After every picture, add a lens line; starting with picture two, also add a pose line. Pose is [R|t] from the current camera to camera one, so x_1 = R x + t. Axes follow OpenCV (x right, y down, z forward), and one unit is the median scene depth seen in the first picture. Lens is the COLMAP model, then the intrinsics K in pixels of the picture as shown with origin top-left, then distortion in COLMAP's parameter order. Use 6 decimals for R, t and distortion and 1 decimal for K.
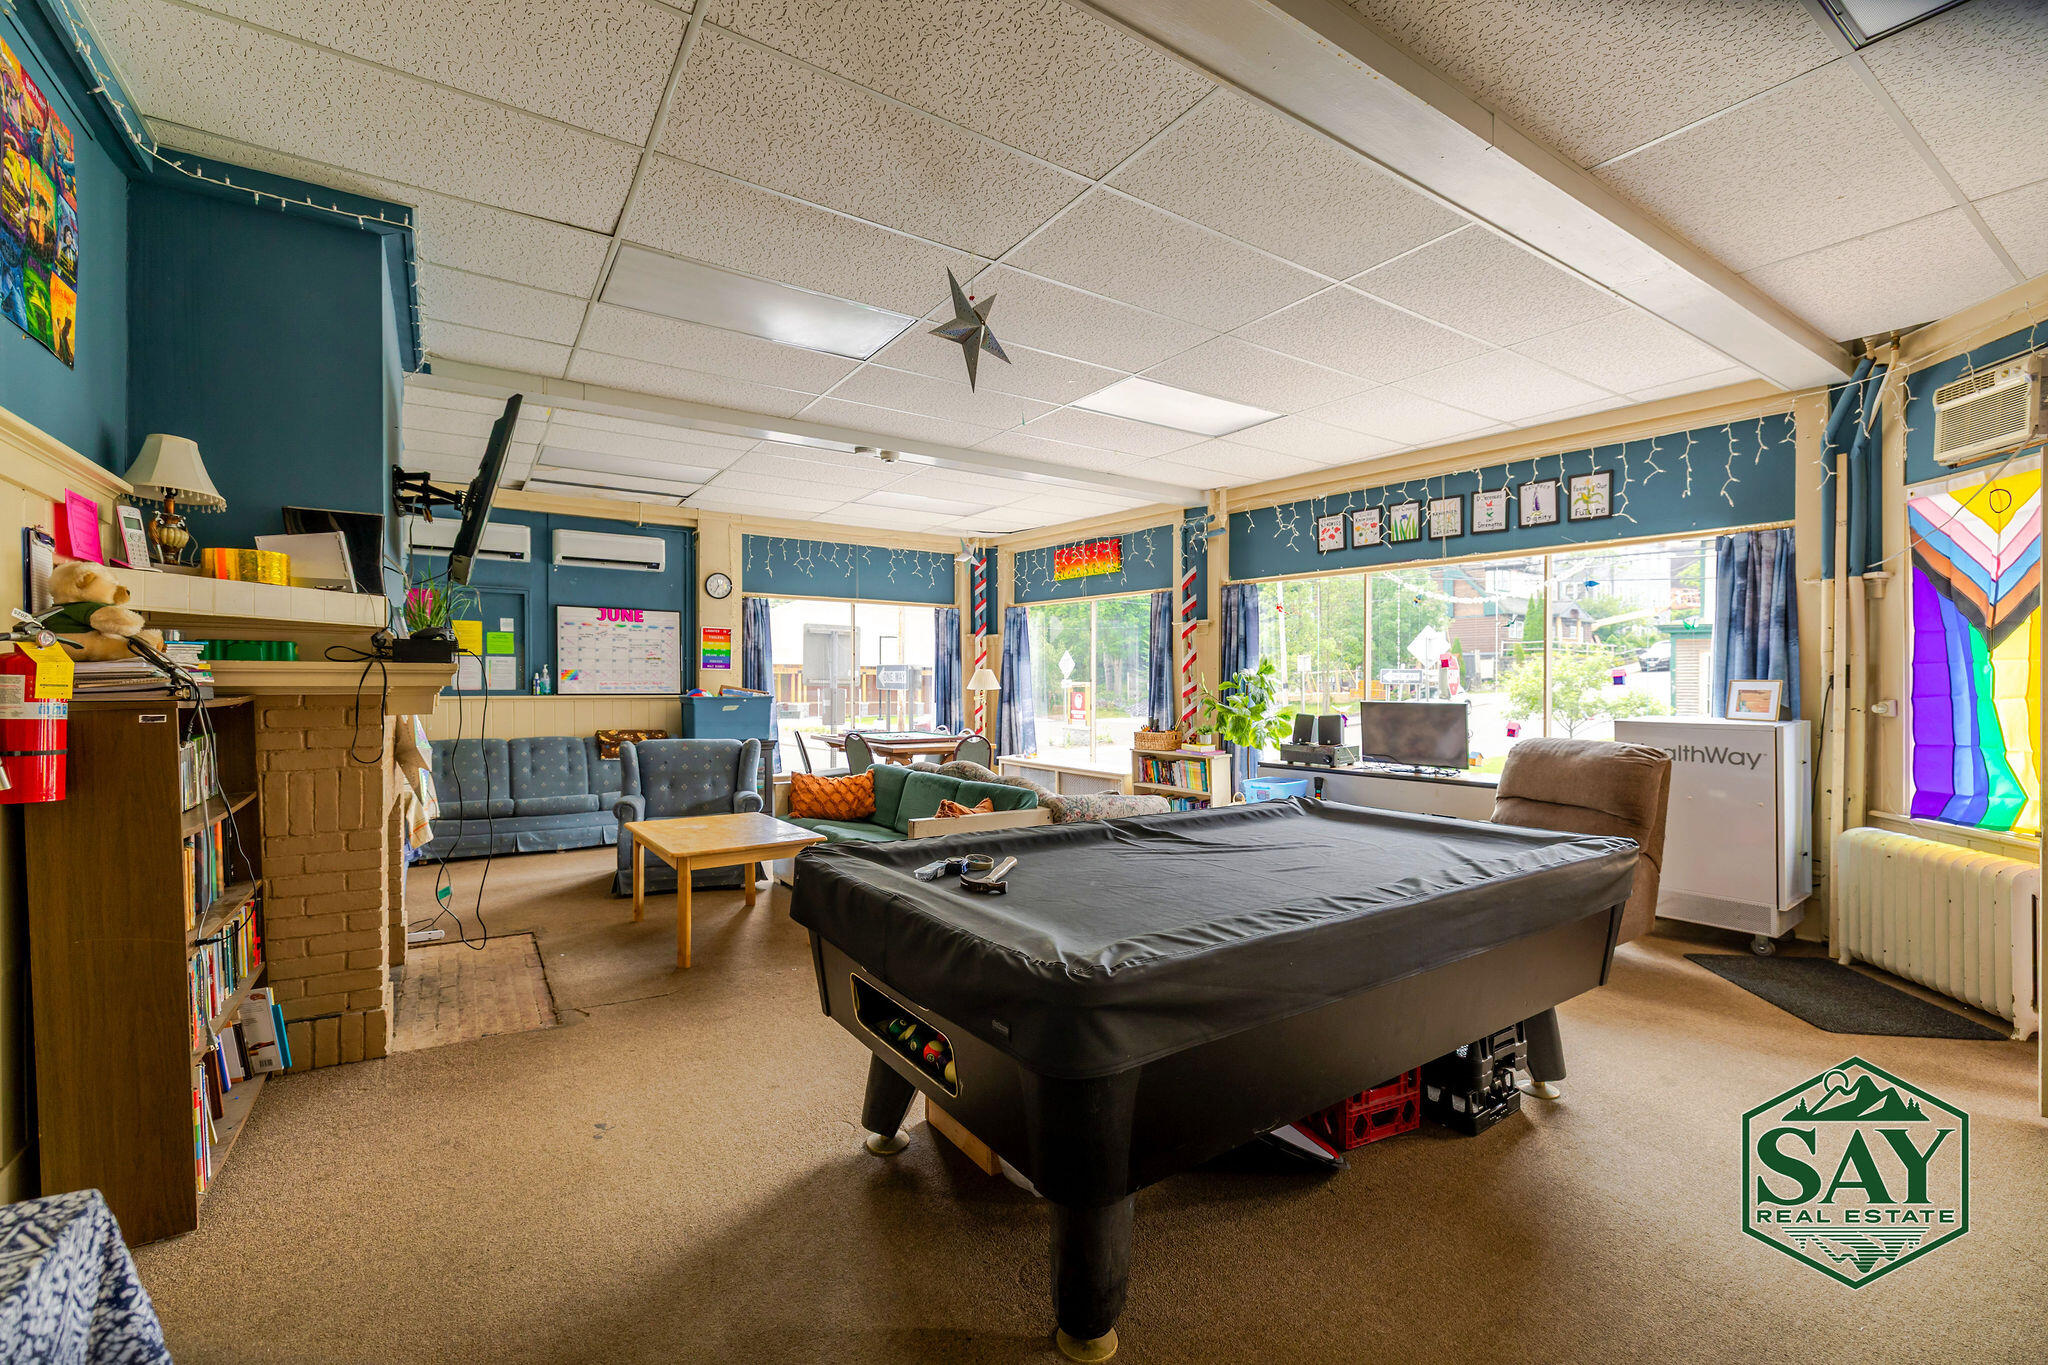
lens RADIAL K [[873.9, 0, 1011.4], [0, 873.9, 685.5], [0, 0, 1]] dist [0.000642, -0.000515]
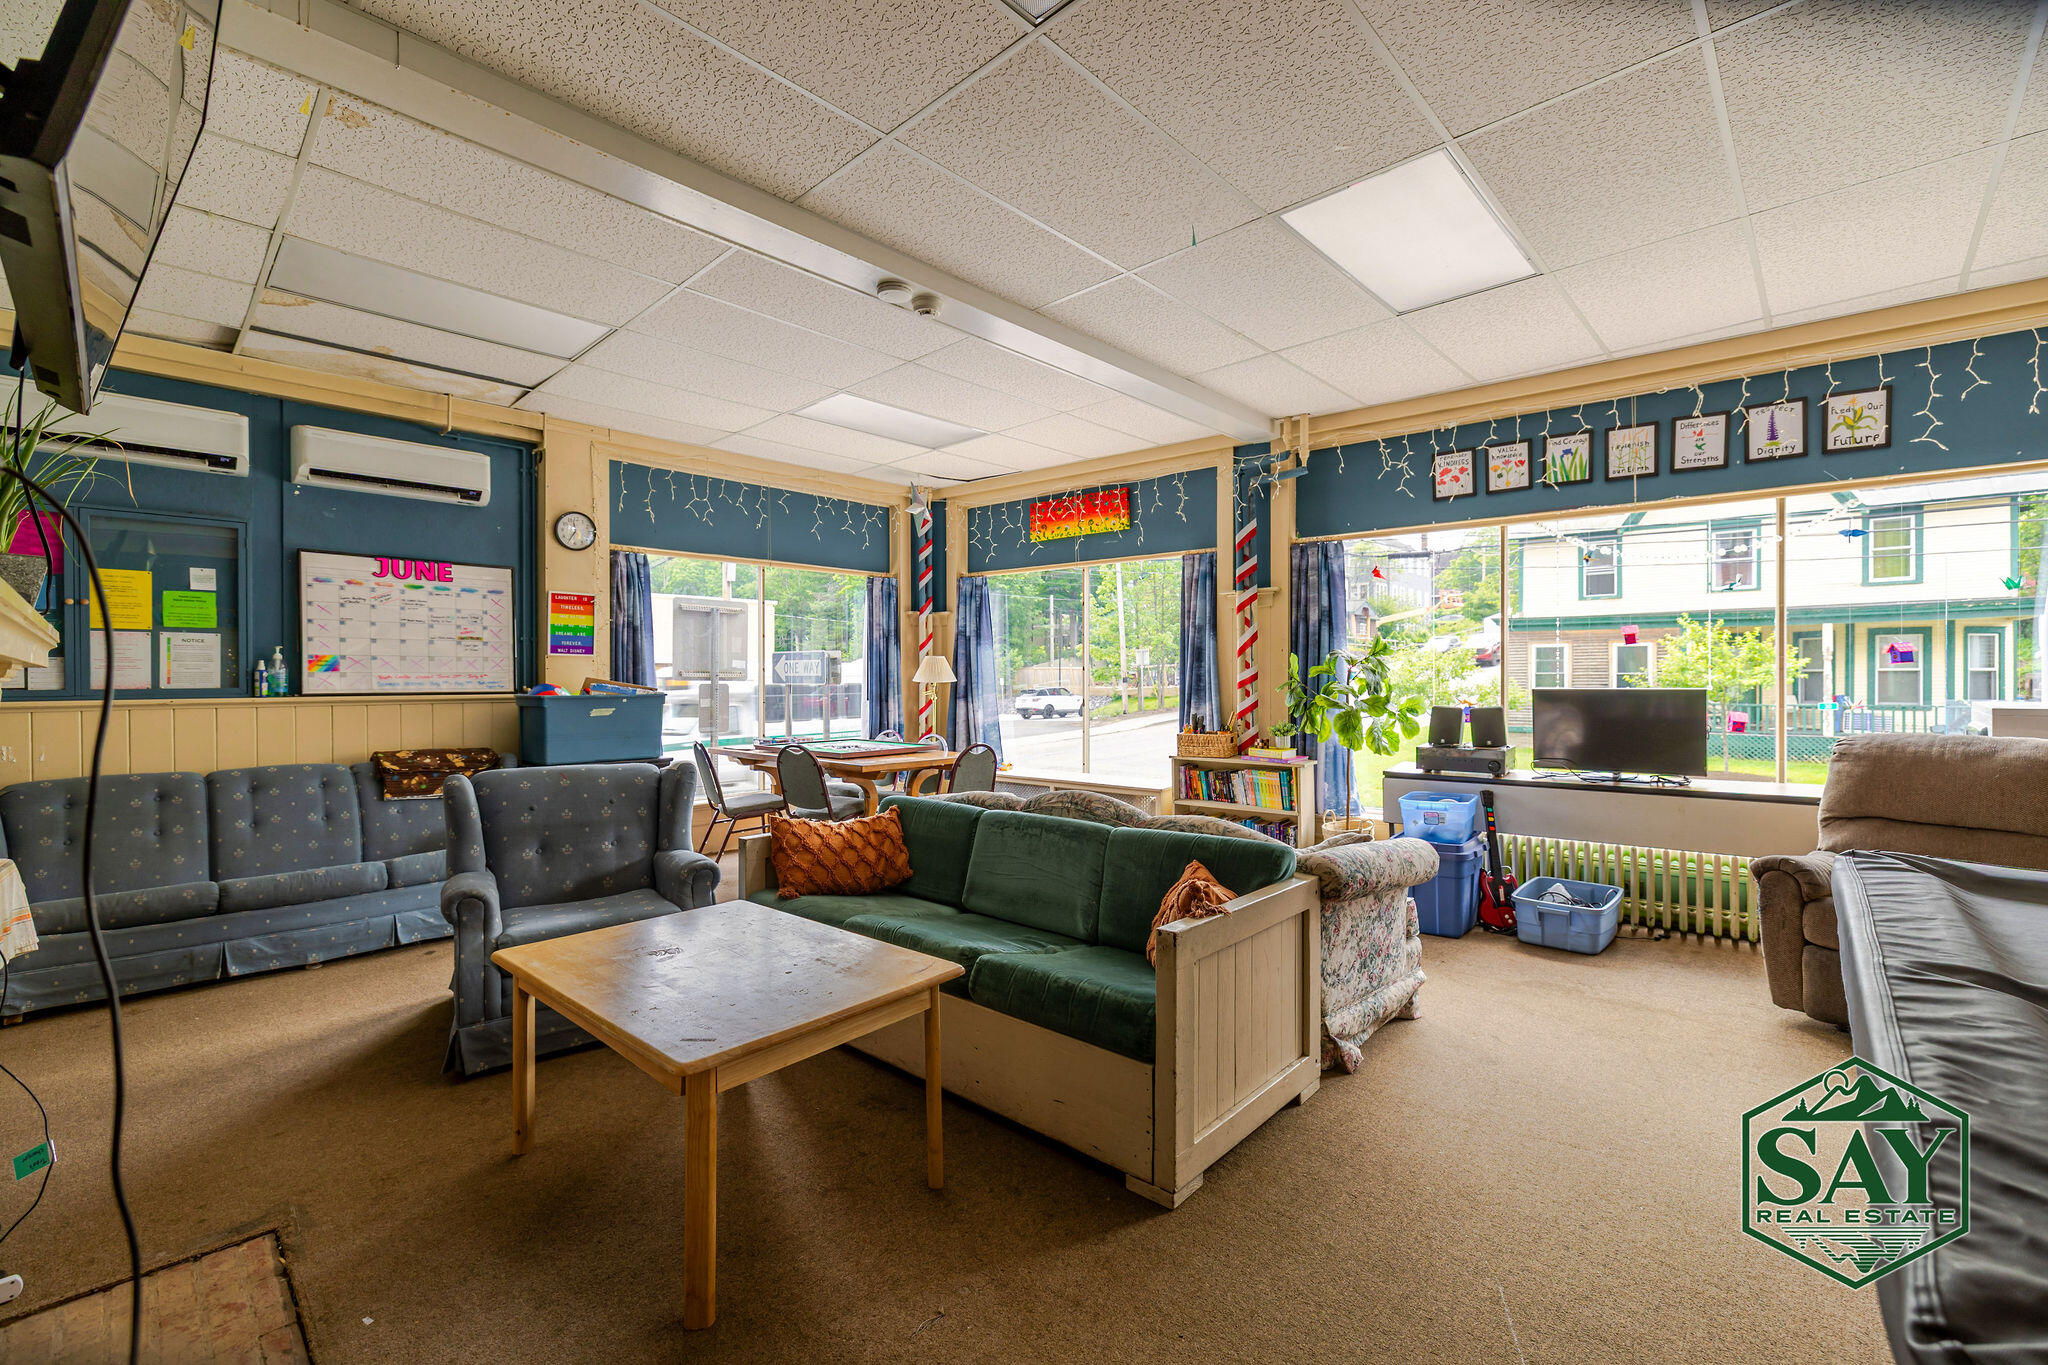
lens RADIAL K [[873.9, 0, 1022.5], [0, 873.9, 674.2], [0, 0, 1]] dist [0.000642, -0.000515]
pose [[0.973602, -0.007946, 0.228112, -0.172923], [0.010195, 0.999910, -0.008680, 0.006282], [-0.228023, 0.010777, 0.973596, 0.299014]]
